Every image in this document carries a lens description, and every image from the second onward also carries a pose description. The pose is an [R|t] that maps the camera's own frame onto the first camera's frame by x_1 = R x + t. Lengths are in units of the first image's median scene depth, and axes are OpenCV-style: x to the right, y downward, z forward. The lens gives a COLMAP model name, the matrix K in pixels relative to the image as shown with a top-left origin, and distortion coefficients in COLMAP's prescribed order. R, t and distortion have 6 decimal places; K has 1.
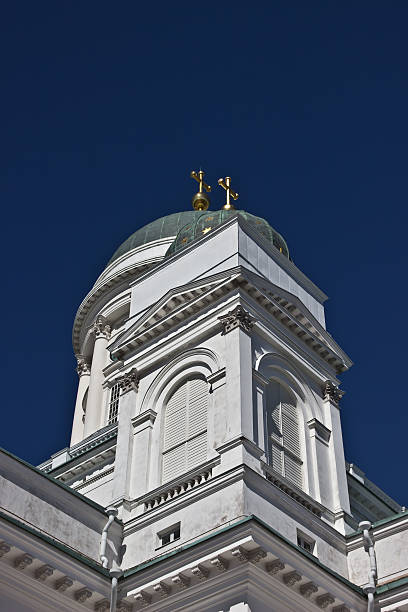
lens RADIAL K [[983.7, 0, 204.0], [0, 983.7, 306.0], [0, 0, 1]] dist [0.024747, 0.053169]
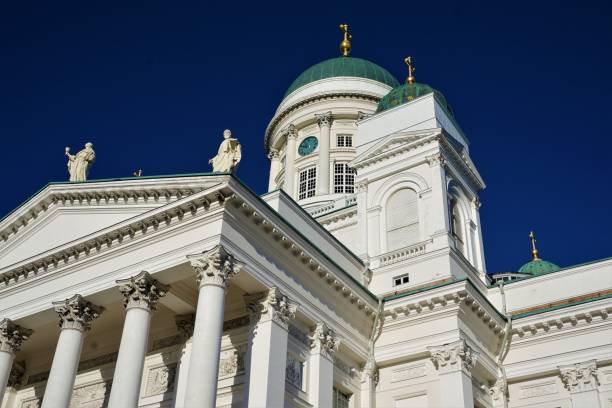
lens RADIAL K [[735.9, 0, 306.0], [0, 735.9, 204.0], [0, 0, 1]] dist [0.001835, 0.000494]
pose [[0.991400, 0.094908, 0.090106, -0.297762], [-0.107896, 0.982417, 0.152367, -0.078635], [-0.074061, -0.160779, 0.984208, -0.255733]]
